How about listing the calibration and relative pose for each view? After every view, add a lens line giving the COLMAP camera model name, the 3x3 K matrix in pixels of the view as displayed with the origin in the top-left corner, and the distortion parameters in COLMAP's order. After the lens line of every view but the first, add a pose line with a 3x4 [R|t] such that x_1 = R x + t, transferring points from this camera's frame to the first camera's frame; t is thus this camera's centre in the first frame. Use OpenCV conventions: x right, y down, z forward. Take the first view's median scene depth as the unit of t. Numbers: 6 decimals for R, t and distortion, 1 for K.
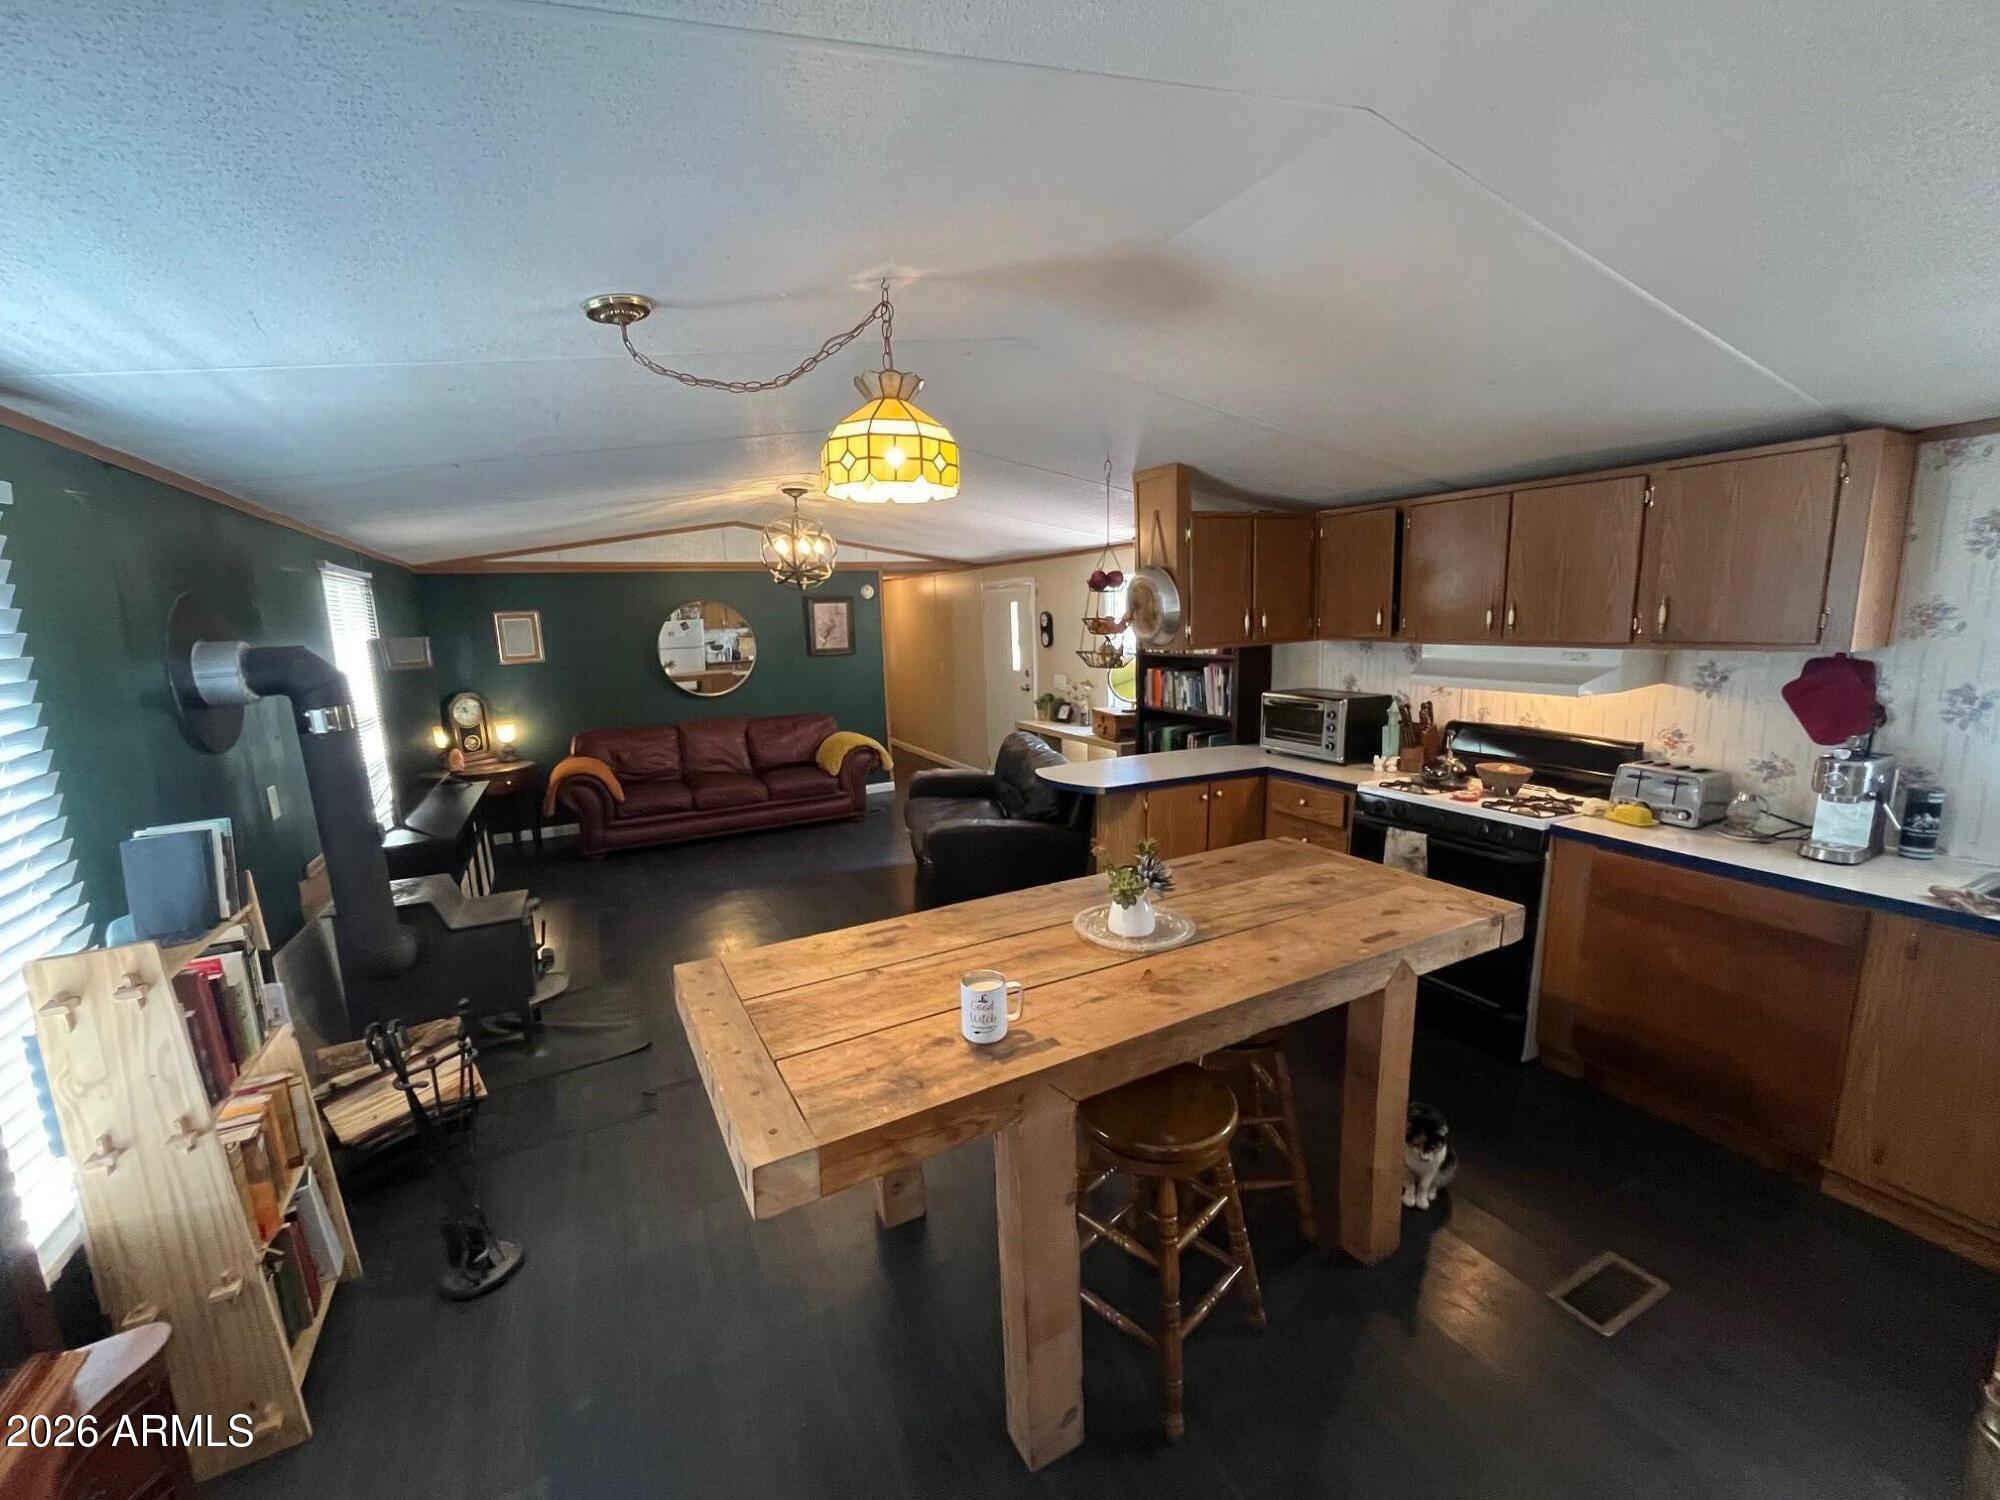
lens RADIAL K [[821.4, 0, 1005.6], [0, 821.4, 752.4], [0, 0, 1]] dist [-0.000520, 0.000116]
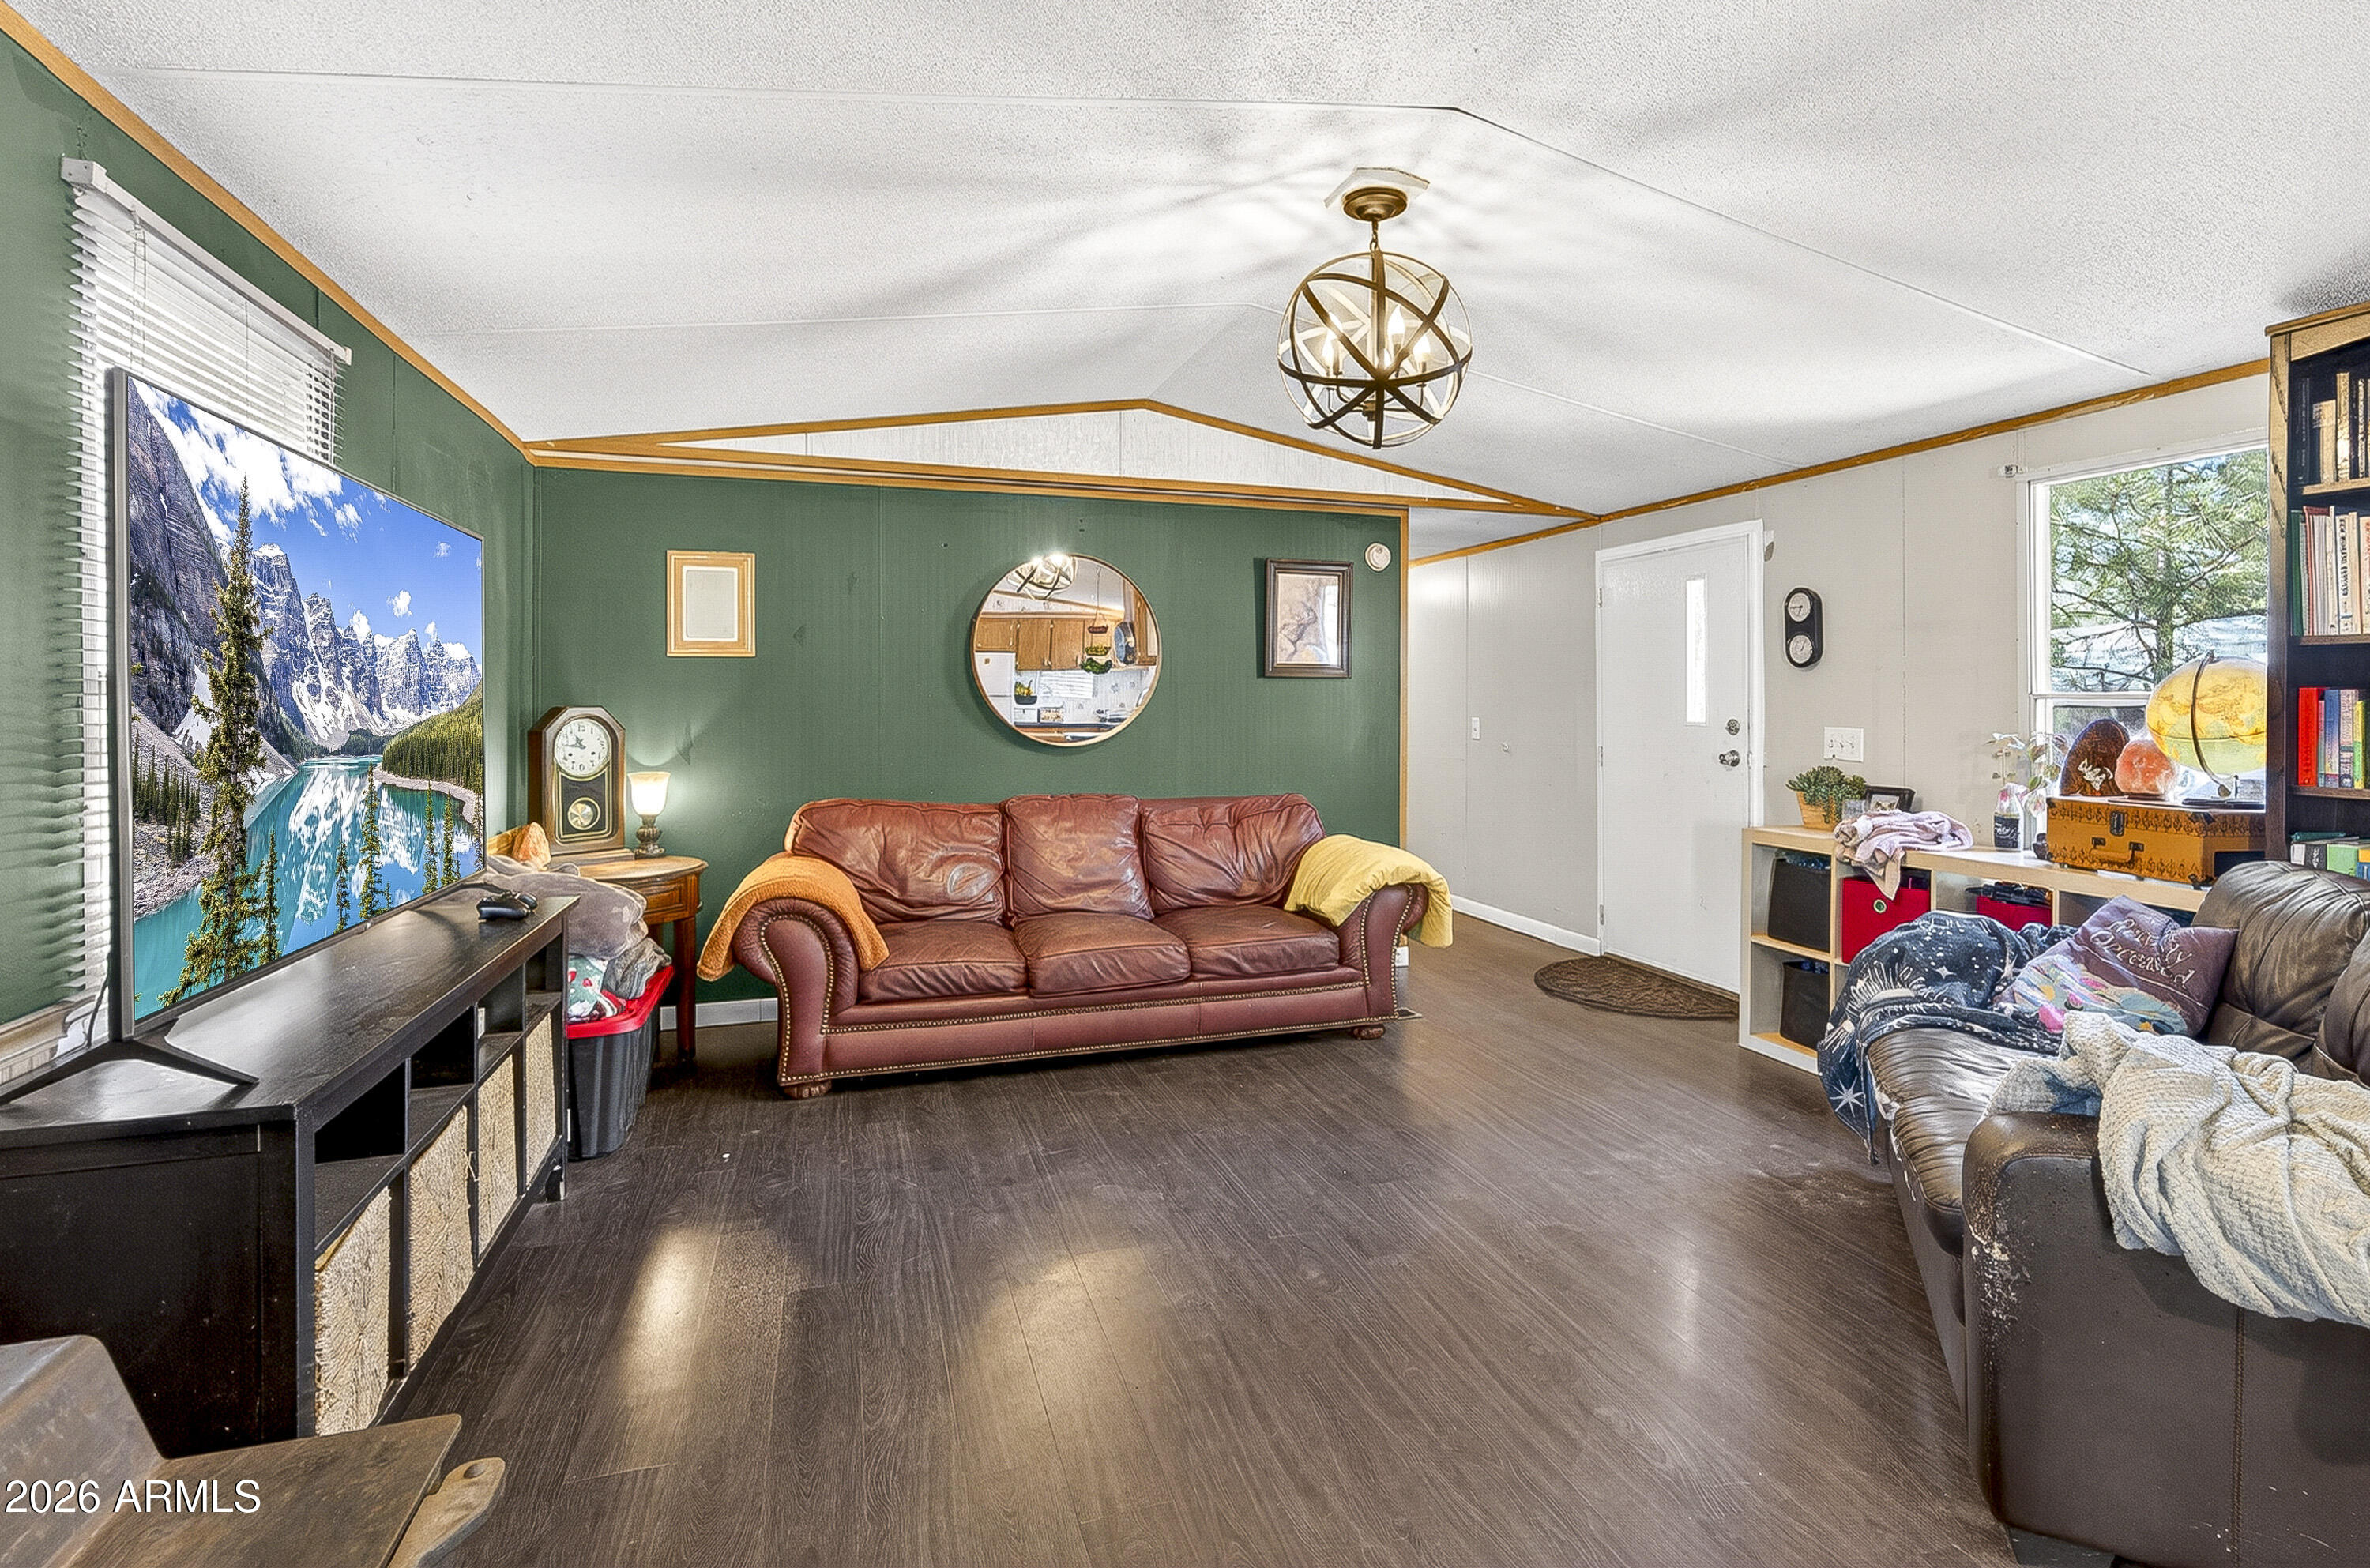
lens RADIAL K [[1107.6, 0, 1196.4], [0, 1107.6, 707.4], [0, 0, 1]] dist [-0.004700, 0.000109]
pose [[0.986730, 0.030432, -0.159491, -0.409201], [-0.056386, 0.985369, -0.160834, 0.021208], [0.152263, 0.167693, 0.974010, 0.840134]]
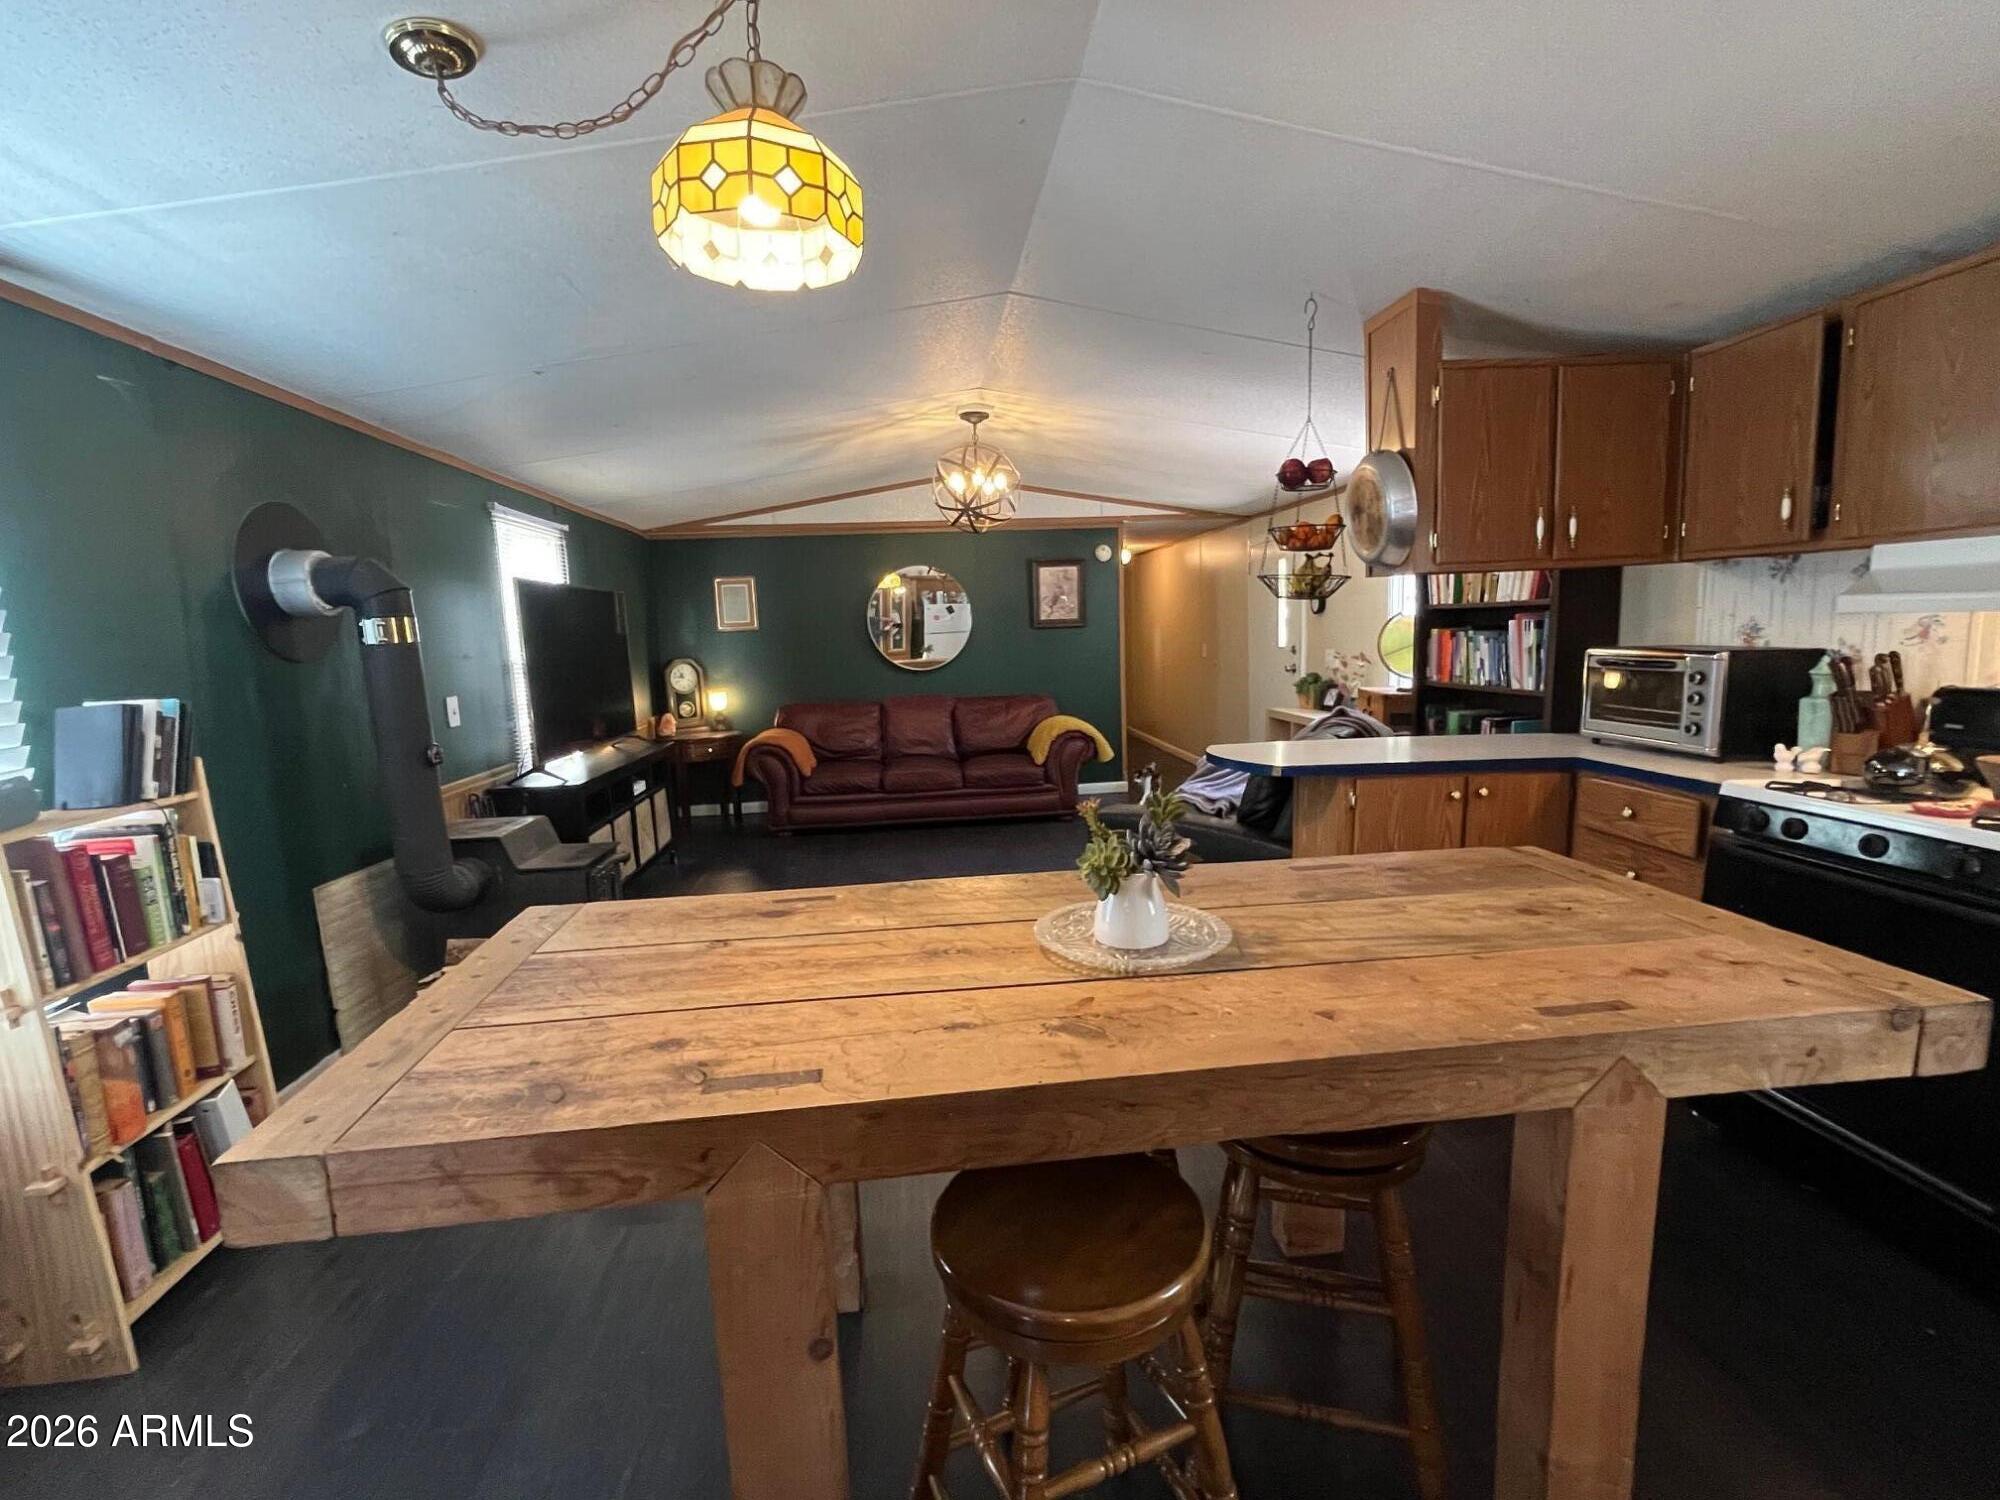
lens RADIAL K [[916.1, 0, 1005.0], [0, 916.1, 755.5], [0, 0, 1]] dist [-0.000053, -0.000266]
pose [[0.929119, 0.049283, -0.366481, 0.226124], [-0.056687, 0.998347, -0.009463, 0.065169], [0.365409, 0.029567, 0.930377, 0.231405]]
